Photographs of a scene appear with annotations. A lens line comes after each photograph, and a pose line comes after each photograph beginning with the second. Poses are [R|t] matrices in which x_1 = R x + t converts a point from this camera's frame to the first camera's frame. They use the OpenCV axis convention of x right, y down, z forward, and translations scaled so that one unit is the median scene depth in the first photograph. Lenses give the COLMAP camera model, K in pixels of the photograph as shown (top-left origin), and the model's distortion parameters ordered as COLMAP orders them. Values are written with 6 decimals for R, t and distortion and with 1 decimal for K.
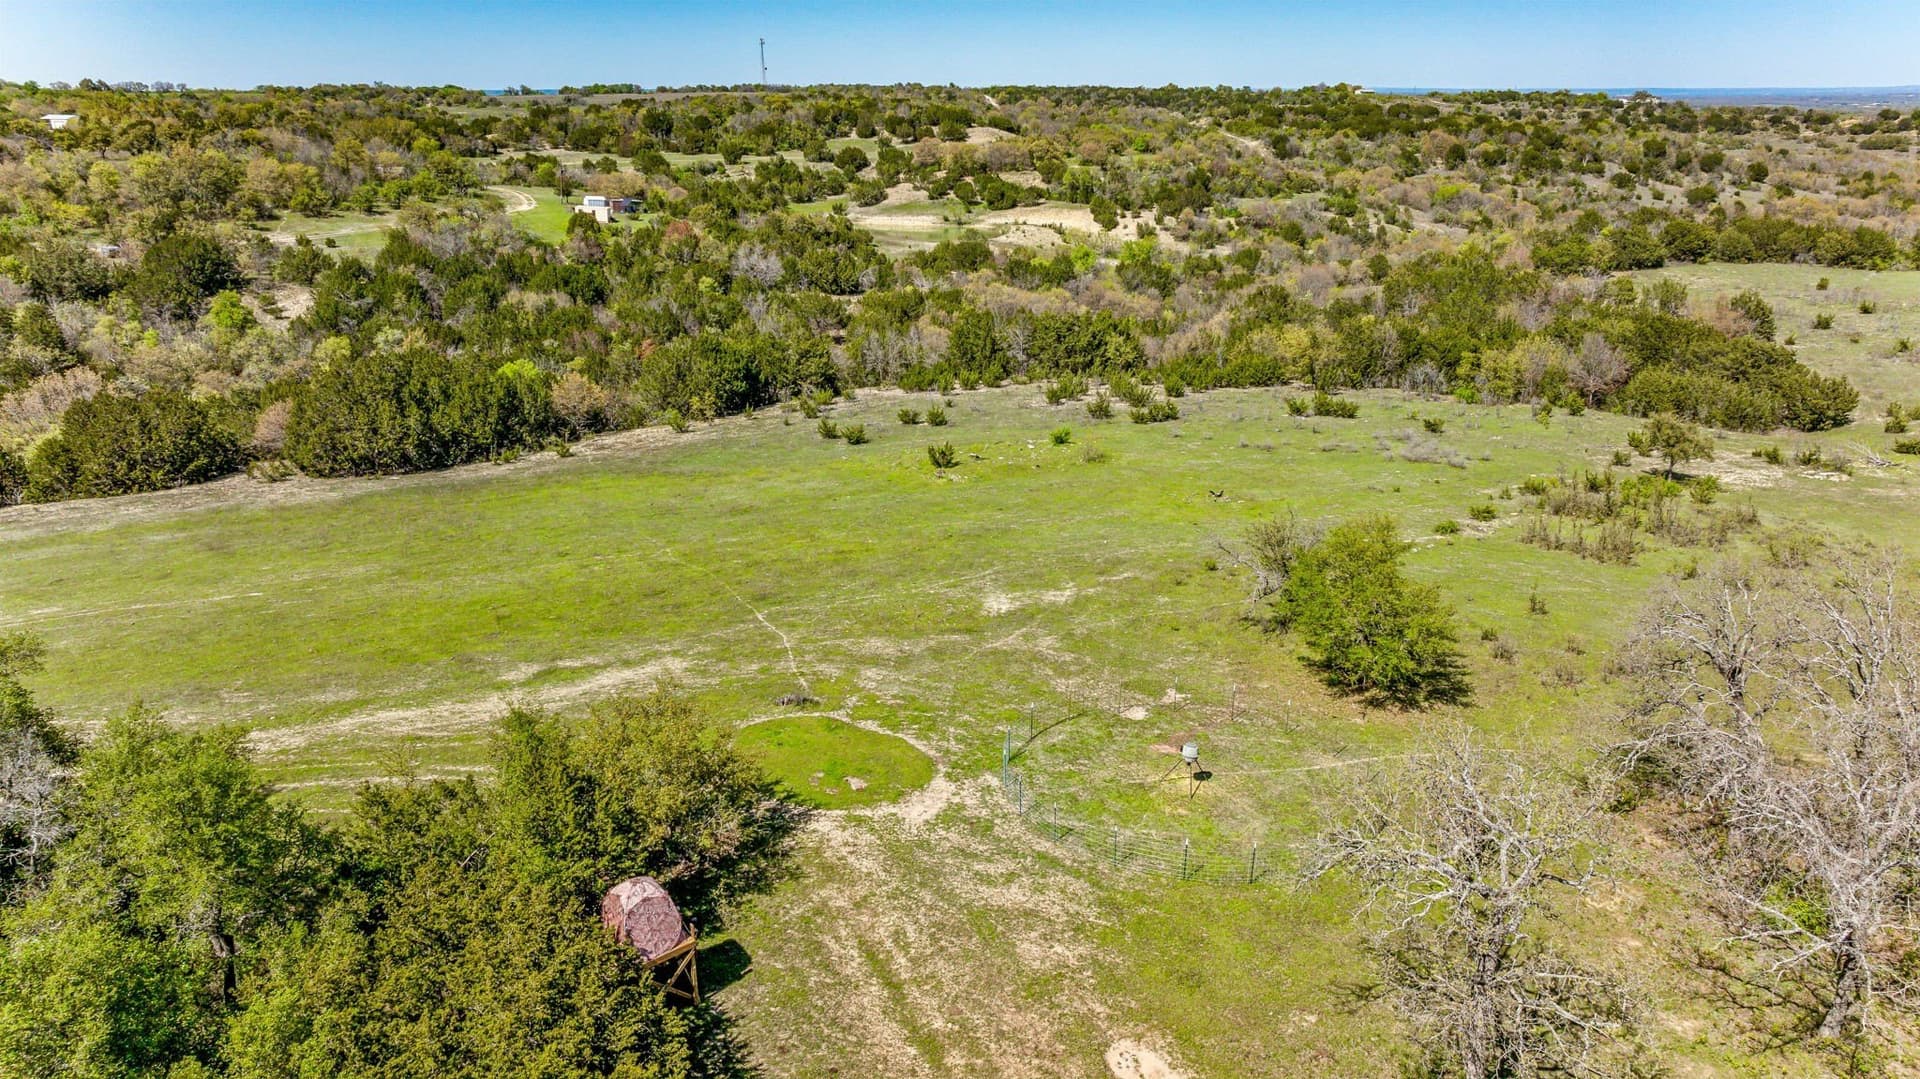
lens RADIAL K [[1358.6, 0, 960.0], [0, 1358.6, 539.5], [0, 0, 1]] dist [-0.011401, -0.008280]
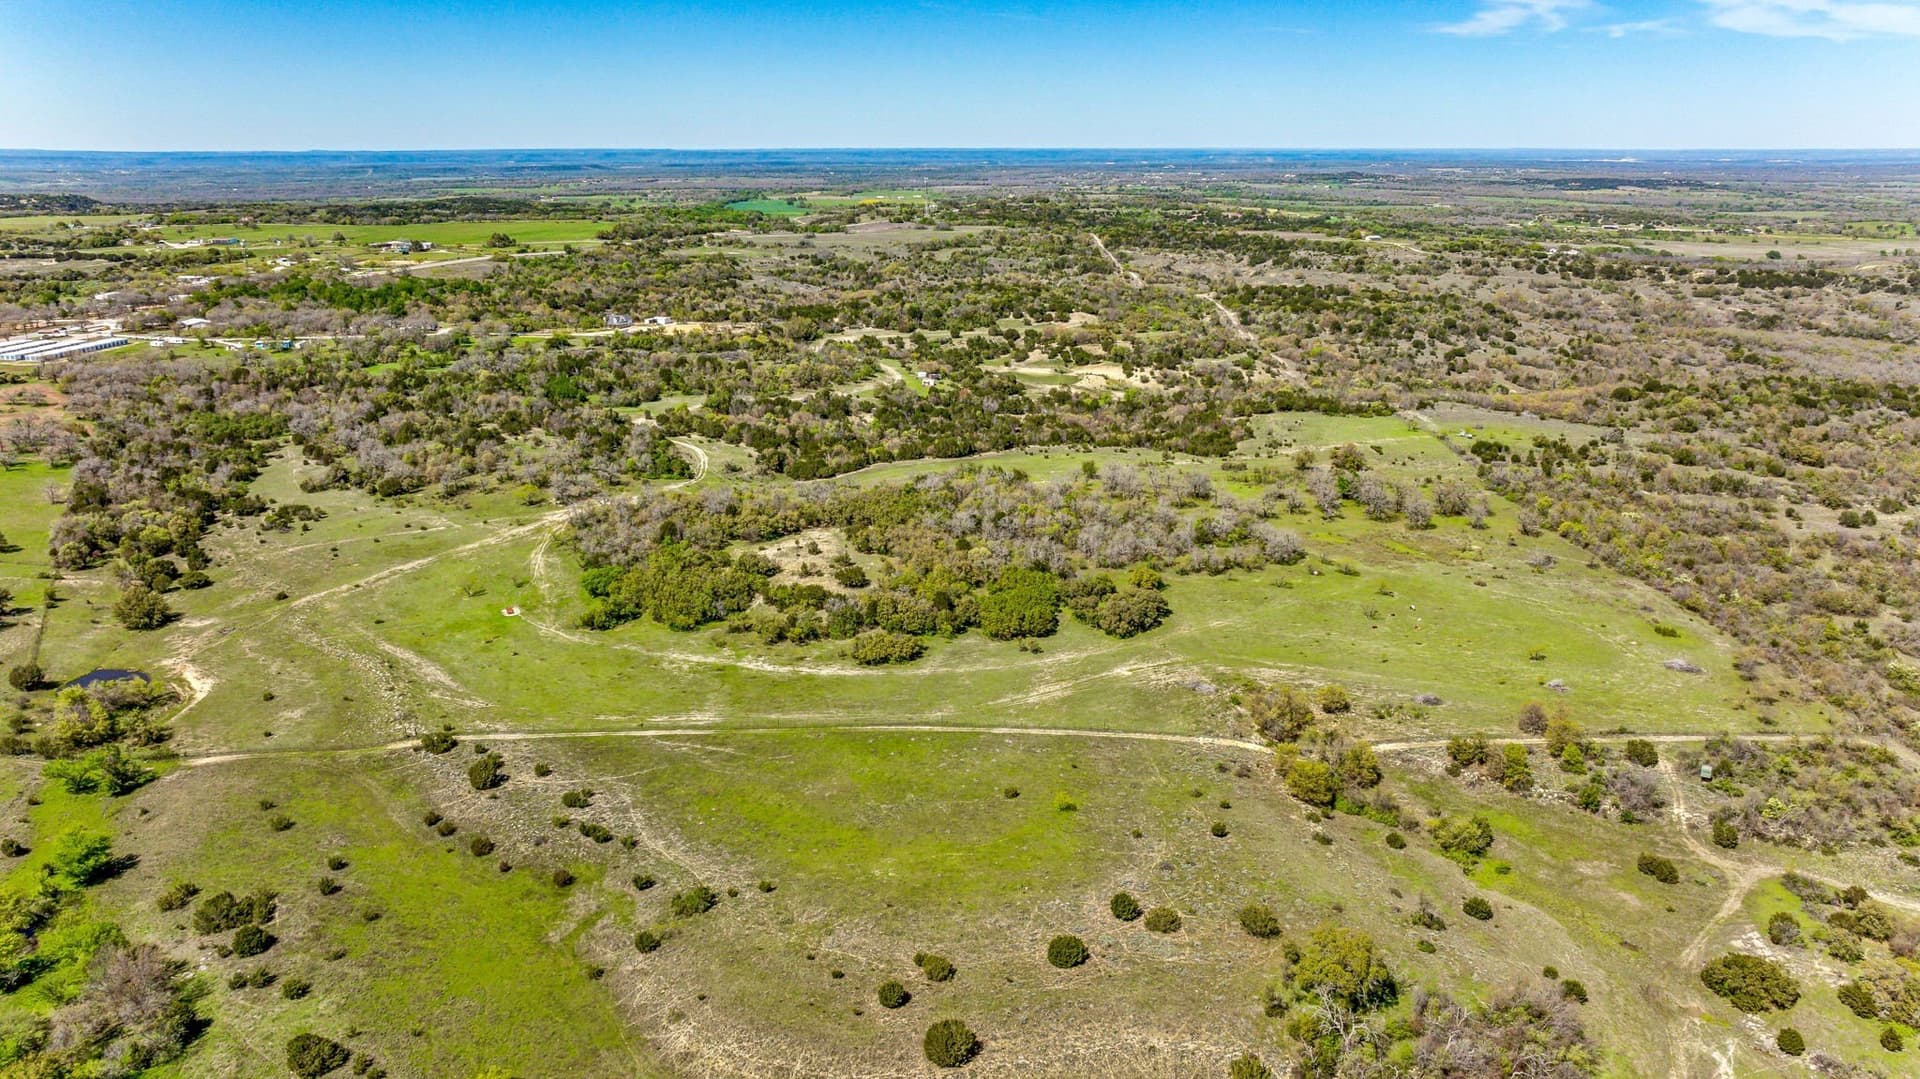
lens RADIAL K [[1383.7, 0, 960.0], [0, 1383.7, 539.5], [0, 0, 1]] dist [-0.043009, 0.057332]
pose [[0.996030, 0.026064, -0.085111, 0.030129], [-0.029843, 0.998611, -0.043427, 0.128863], [0.083861, 0.045794, 0.995425, -1.132033]]
